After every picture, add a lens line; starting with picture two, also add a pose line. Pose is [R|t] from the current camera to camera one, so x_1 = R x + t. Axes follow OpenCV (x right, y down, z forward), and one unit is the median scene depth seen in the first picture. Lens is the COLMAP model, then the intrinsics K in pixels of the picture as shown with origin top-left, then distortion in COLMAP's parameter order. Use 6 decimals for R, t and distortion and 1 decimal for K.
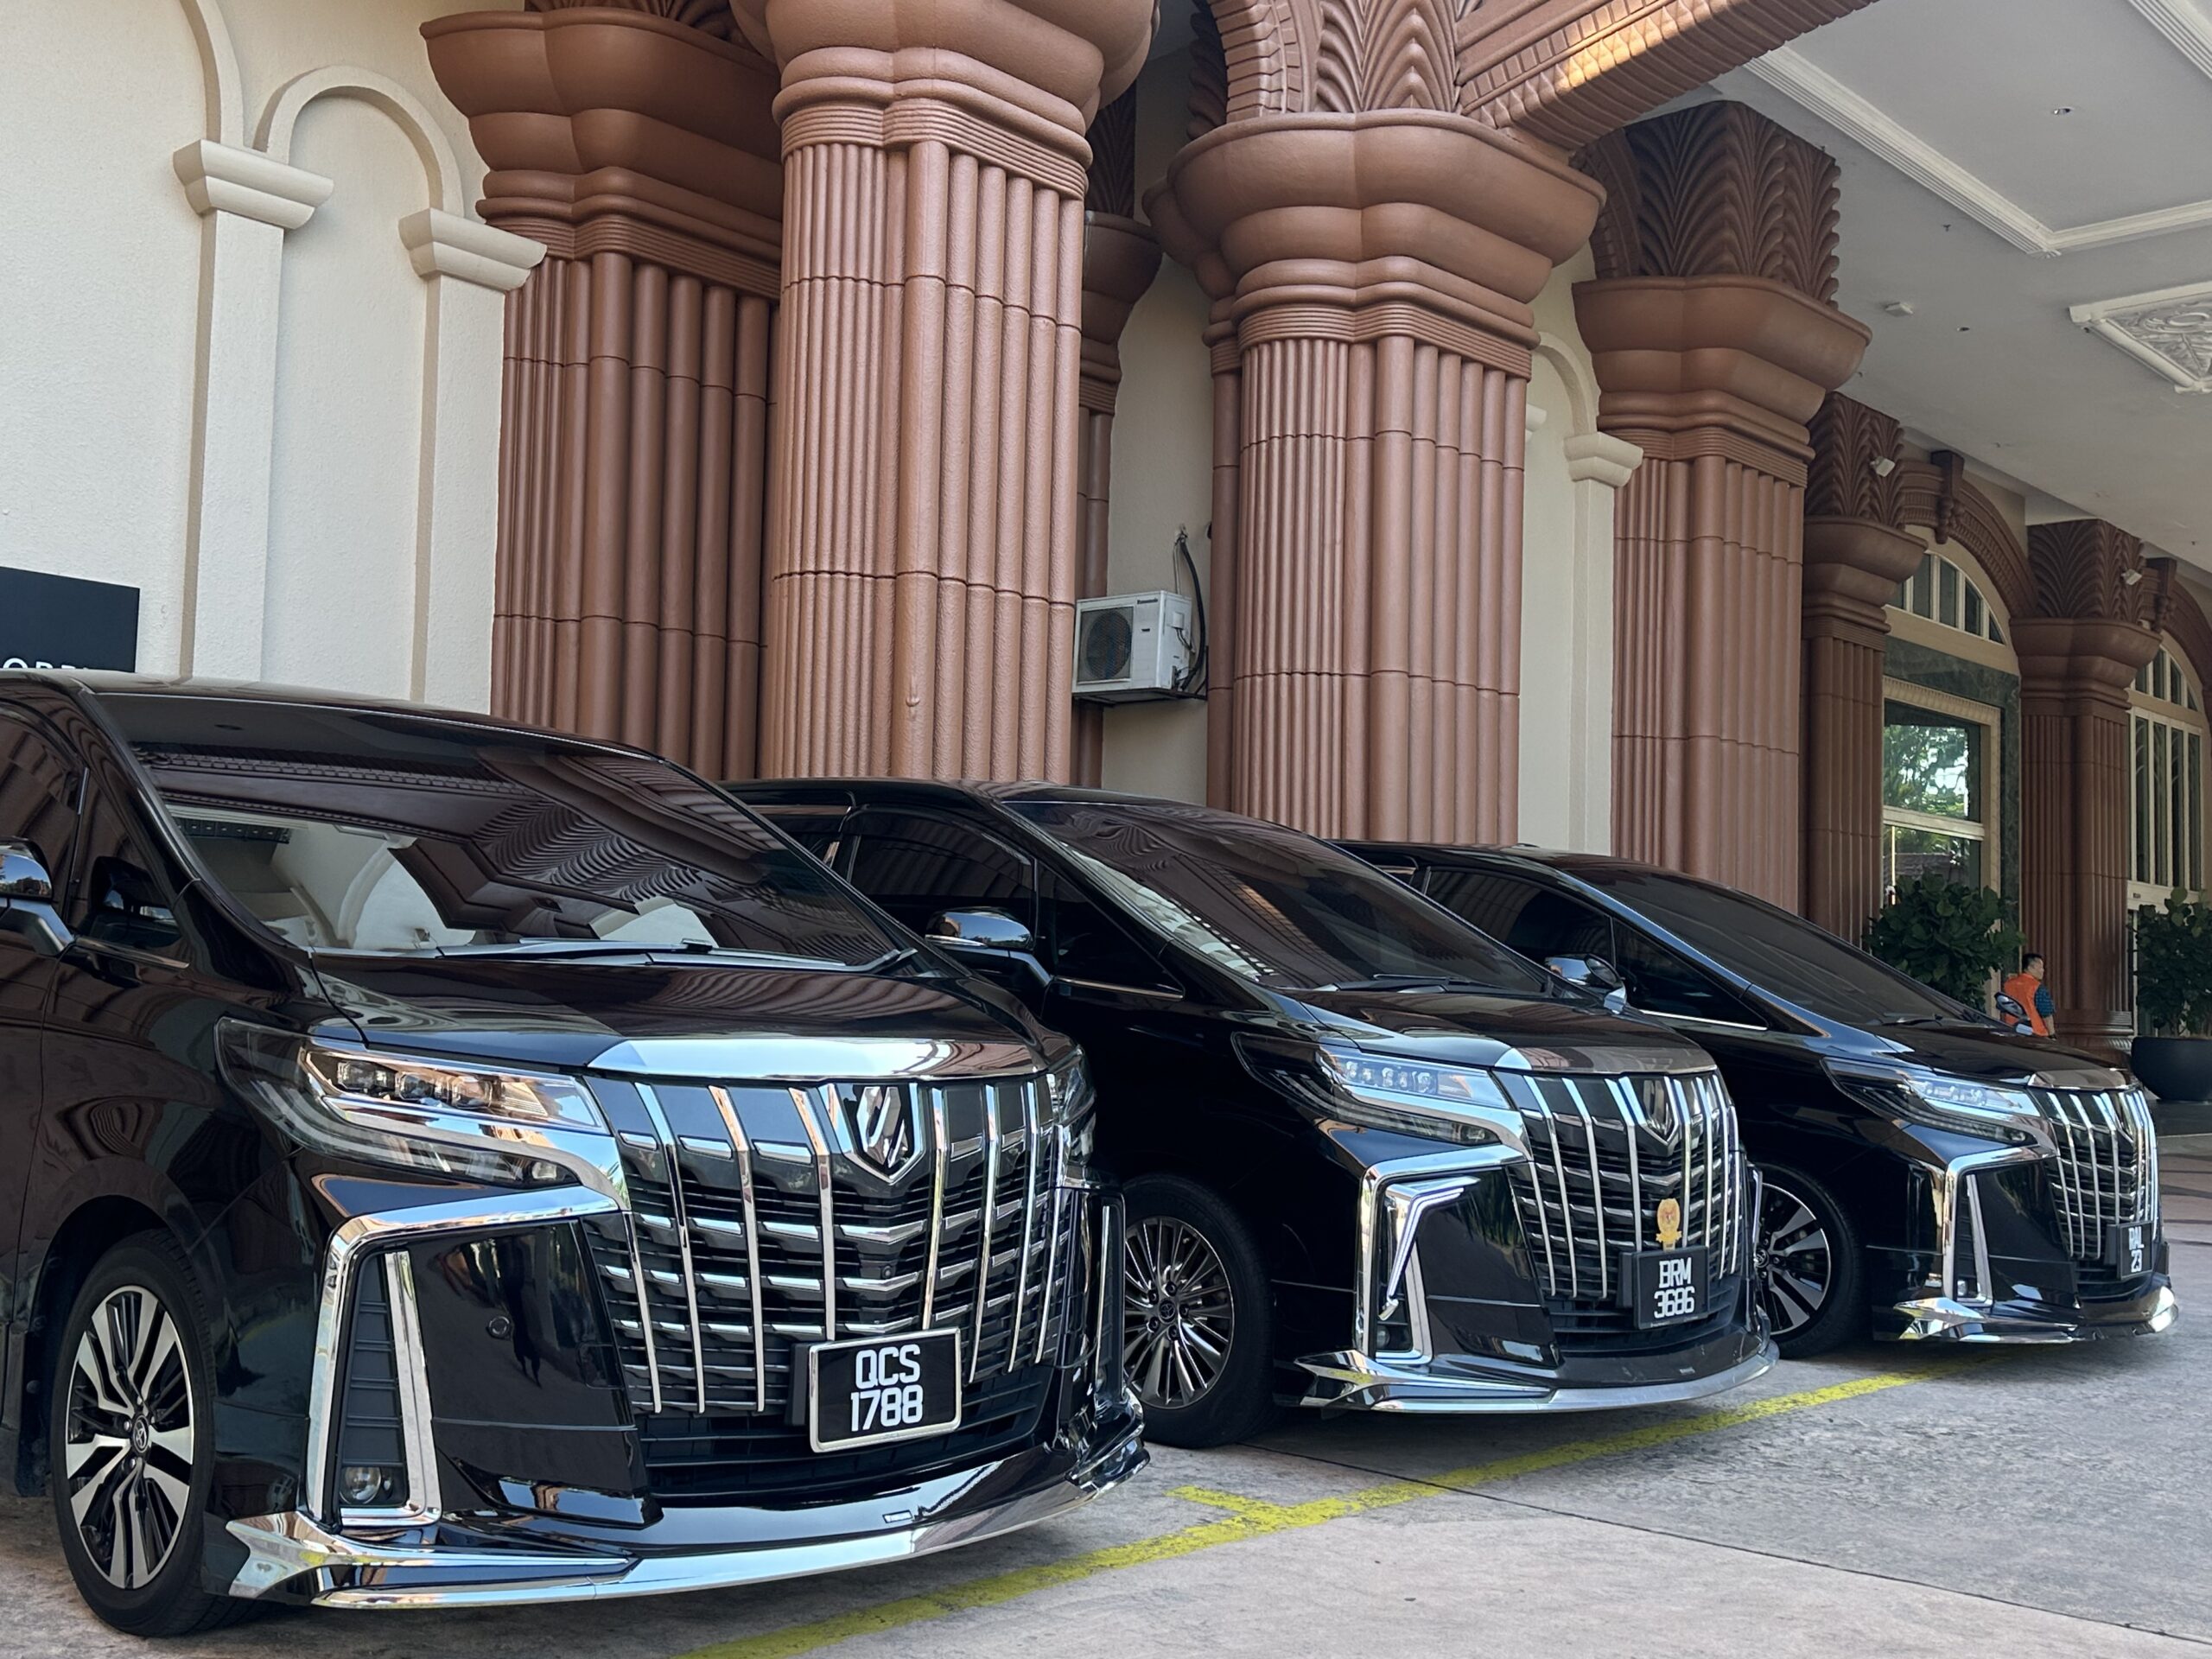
lens RADIAL K [[2286.5, 0, 1106.0], [0, 2286.5, 829.5], [0, 0, 1]] dist [0.073166, -0.004885]
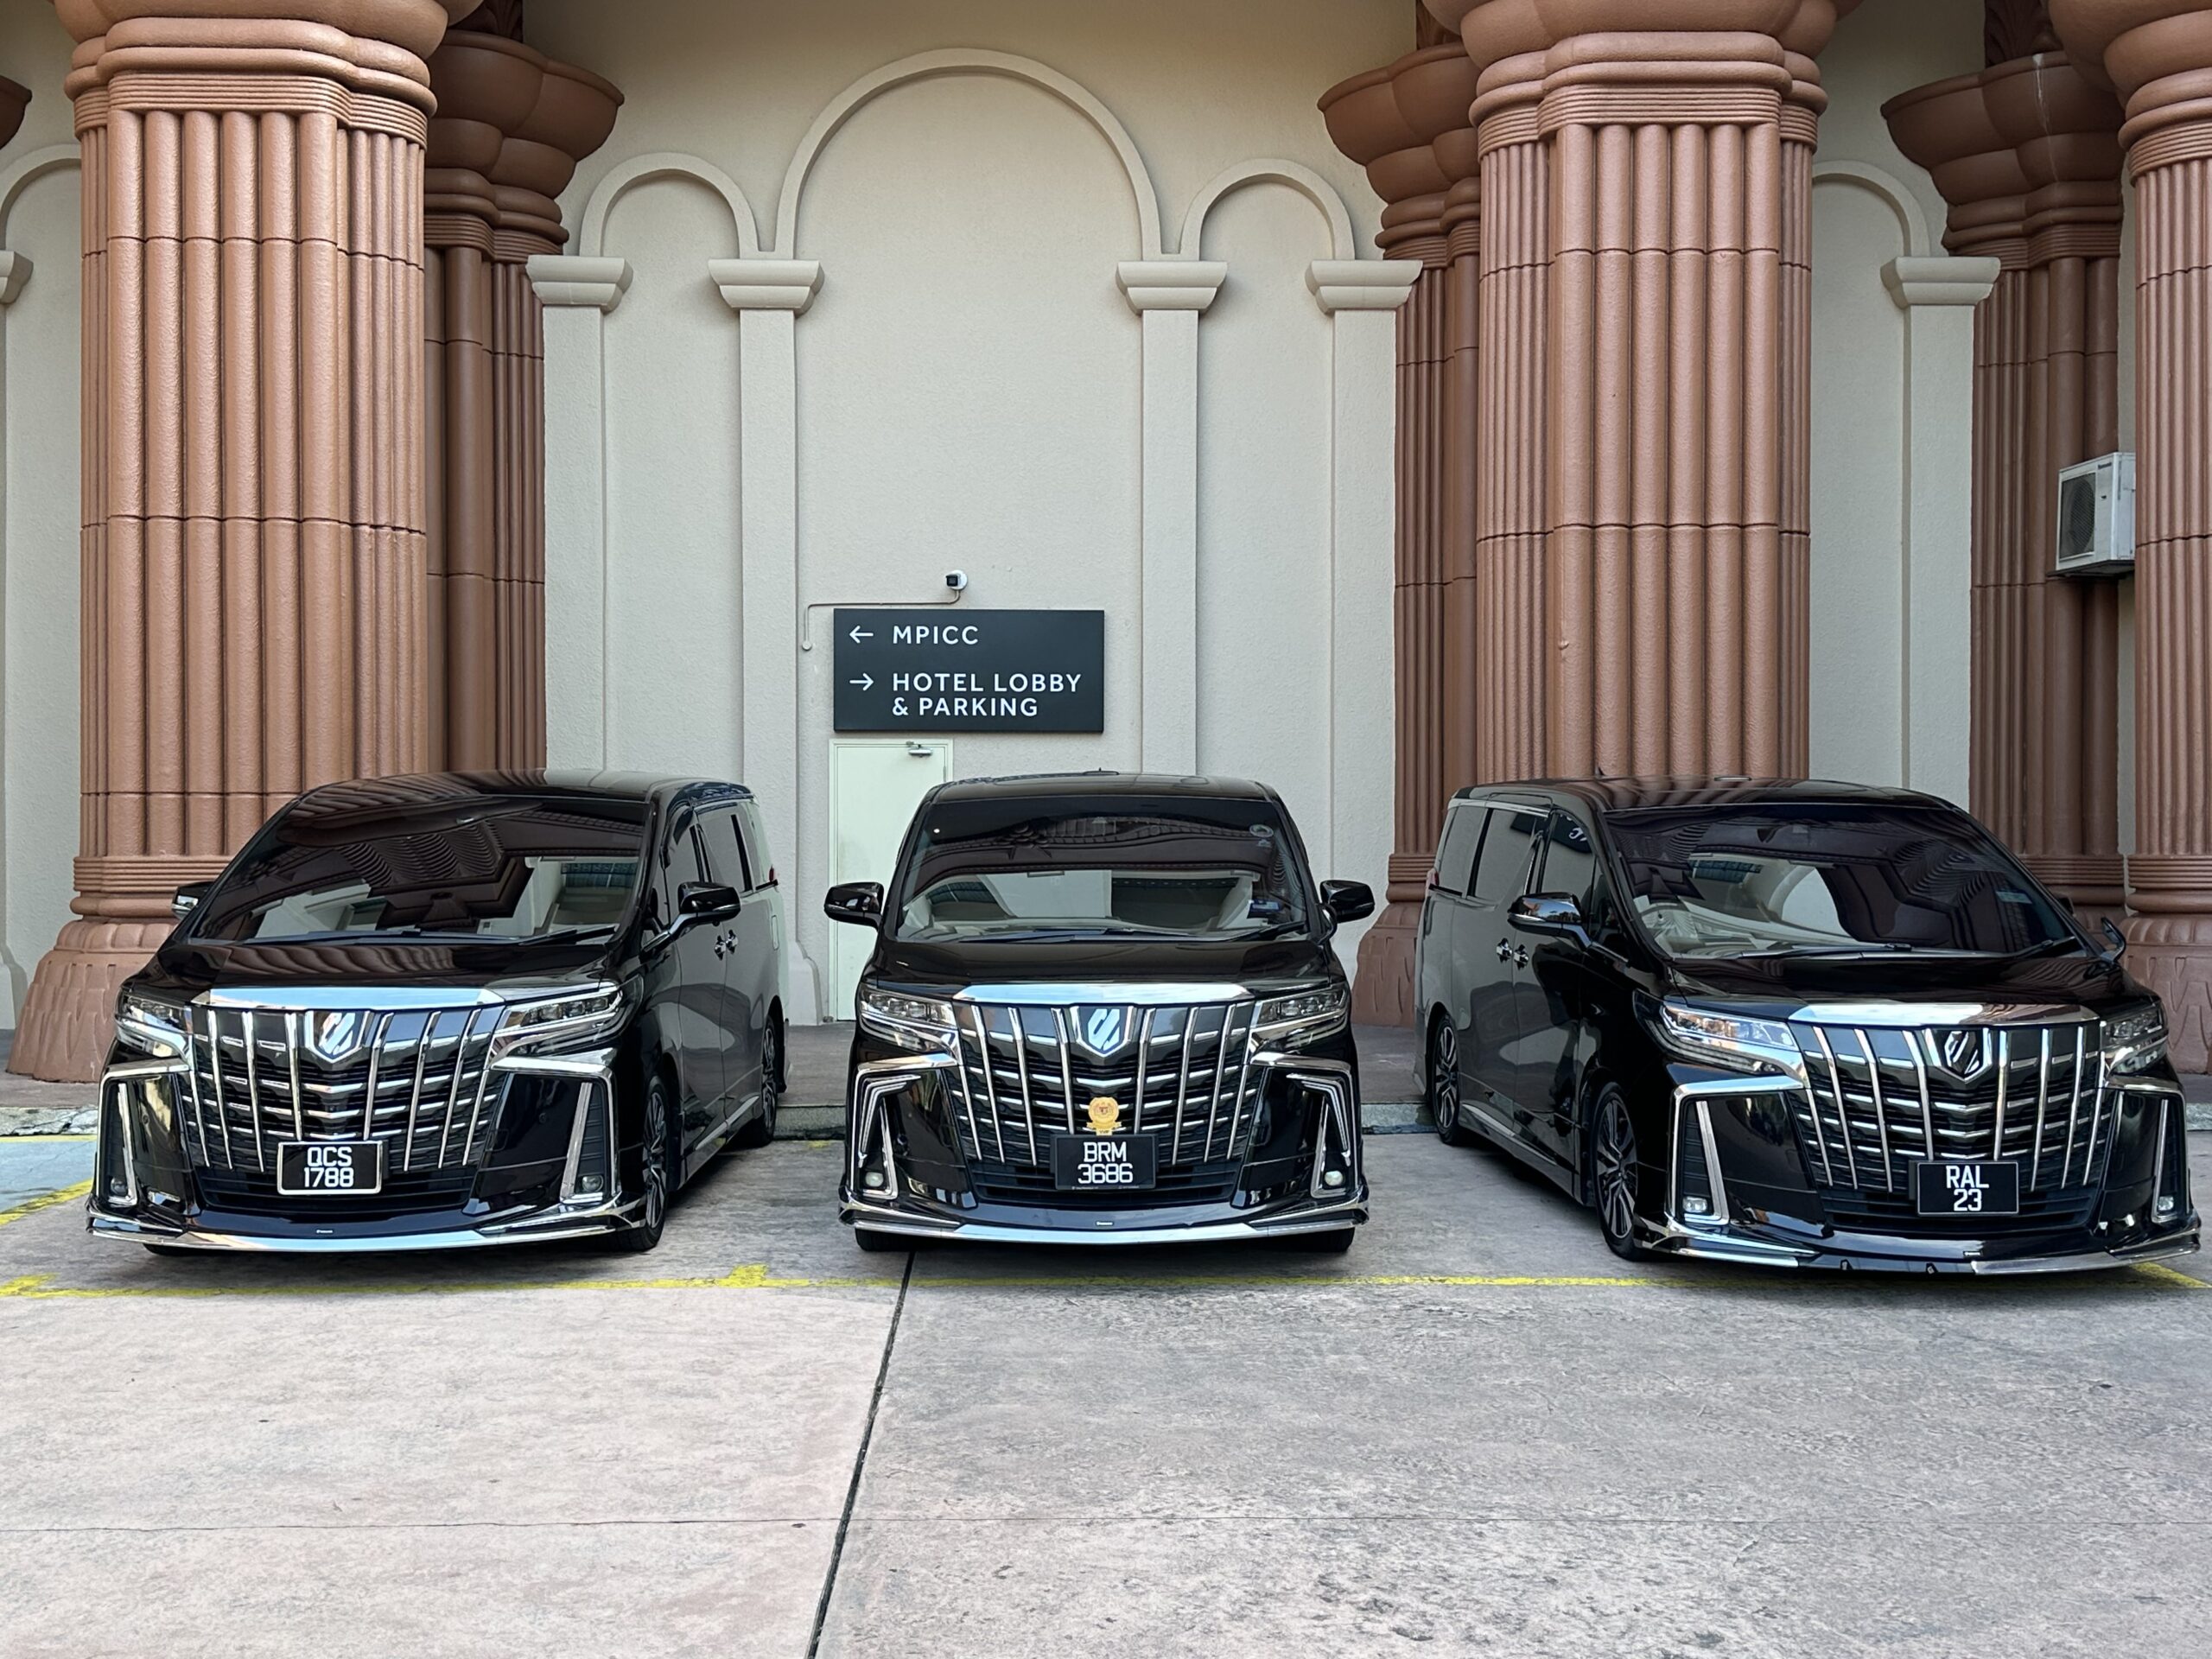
lens RADIAL K [[2388.5, 0, 1106.0], [0, 2388.5, 829.5], [0, 0, 1]] dist [0.121506, -0.002105]
pose [[0.697753, -0.031505, -0.715645, 0.794841], [0.074991, 0.996756, 0.029236, -0.022763], [0.712402, -0.074067, 0.697852, 0.024505]]
